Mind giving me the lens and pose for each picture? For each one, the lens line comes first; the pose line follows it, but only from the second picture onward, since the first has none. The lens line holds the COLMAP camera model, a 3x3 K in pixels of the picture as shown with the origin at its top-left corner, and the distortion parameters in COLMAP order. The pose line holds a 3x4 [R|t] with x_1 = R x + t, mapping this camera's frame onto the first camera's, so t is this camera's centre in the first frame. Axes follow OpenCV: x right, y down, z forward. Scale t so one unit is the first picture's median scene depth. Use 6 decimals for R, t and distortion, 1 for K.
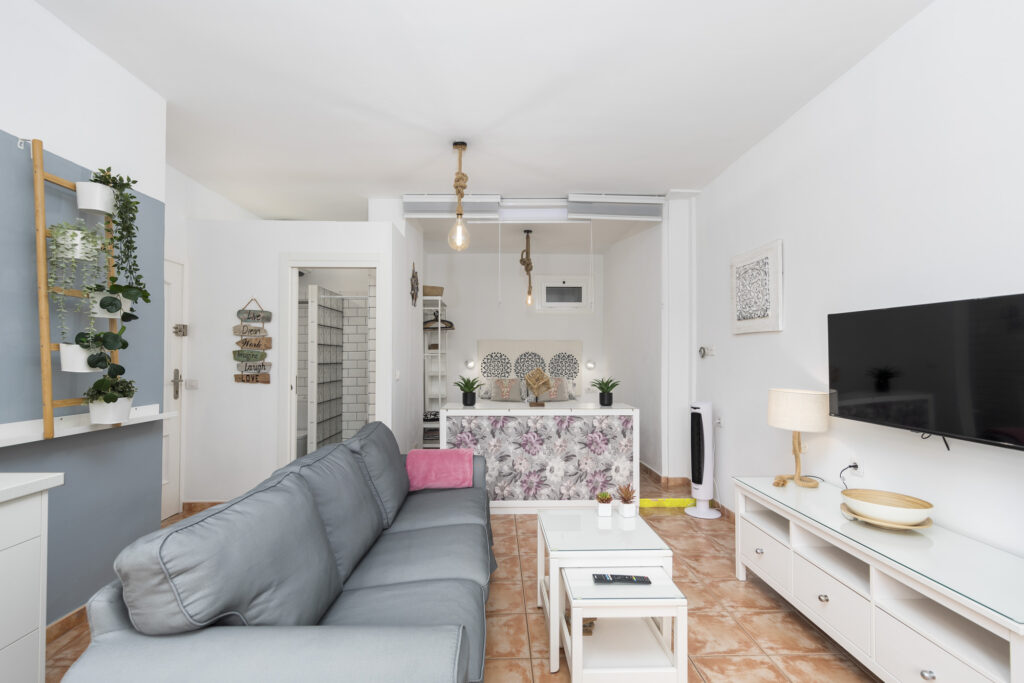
lens RADIAL K [[449.6, 0, 507.1], [0, 449.6, 349.4], [0, 0, 1]] dist [0.000794, 0.000186]
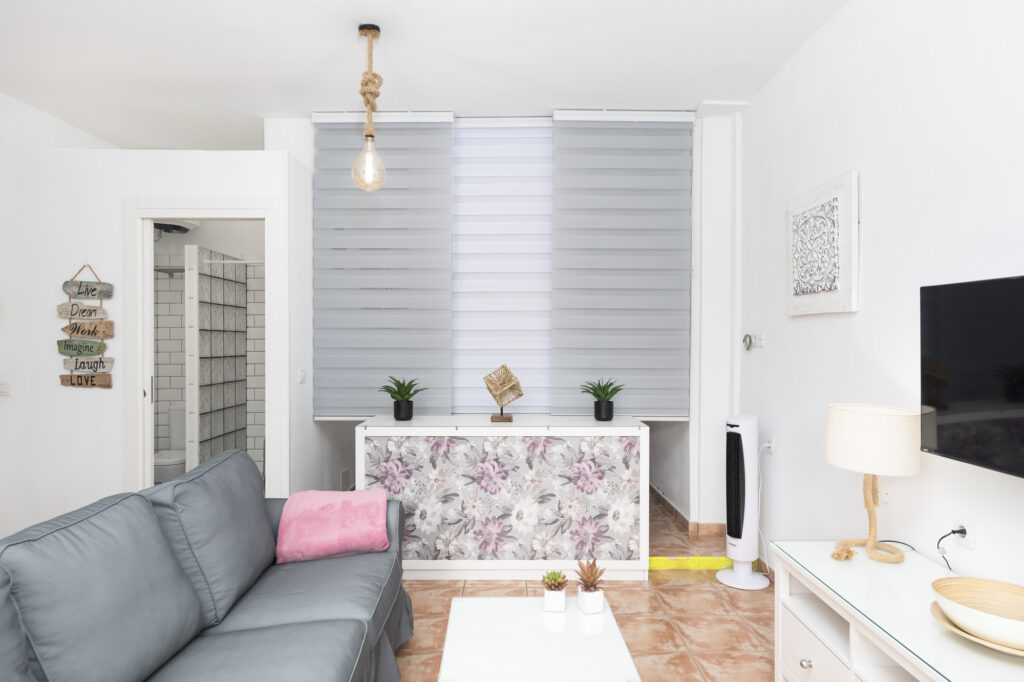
lens RADIAL K [[593.1, 0, 511.5], [0, 593.1, 344.3], [0, 0, 1]] dist [0.006154, -0.001257]
pose [[0.999827, -0.000122, -0.018602, 0.103726], [0.000515, 0.999777, 0.021127, -0.010371], [0.018596, -0.021133, 0.999604, 0.107091]]
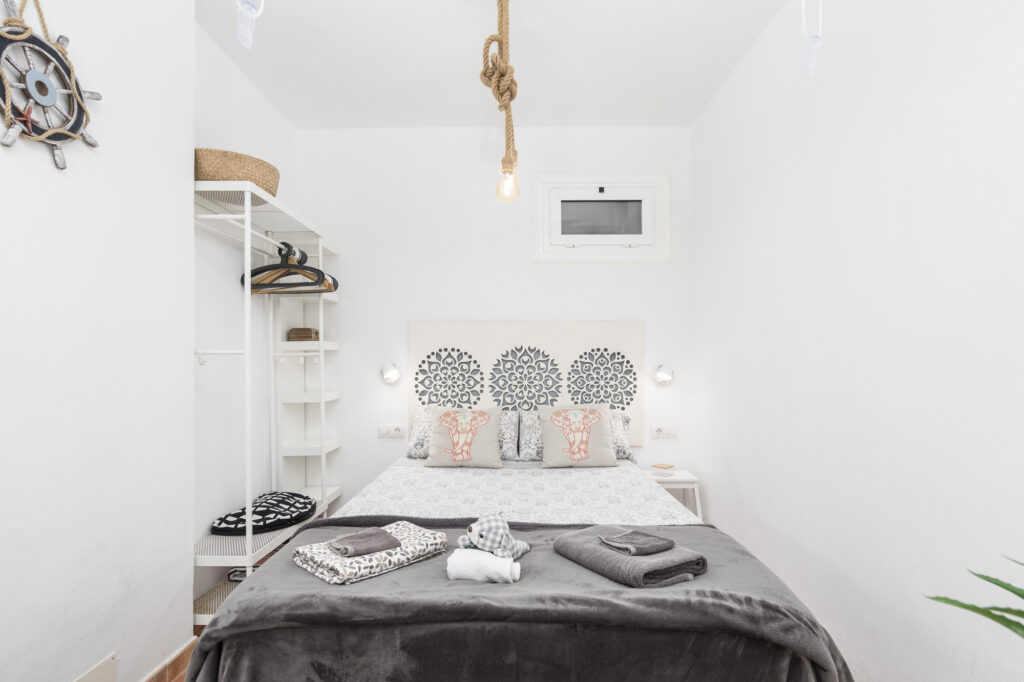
lens RADIAL K [[449.6, 0, 514.4], [0, 449.6, 349.5], [0, 0, 1]] dist [0.000794, 0.000186]
pose [[0.999574, -0.003287, -0.029008, 0.058143], [0.003056, 0.999963, -0.008020, 0.012999], [0.029034, 0.007928, 0.999547, 0.610226]]
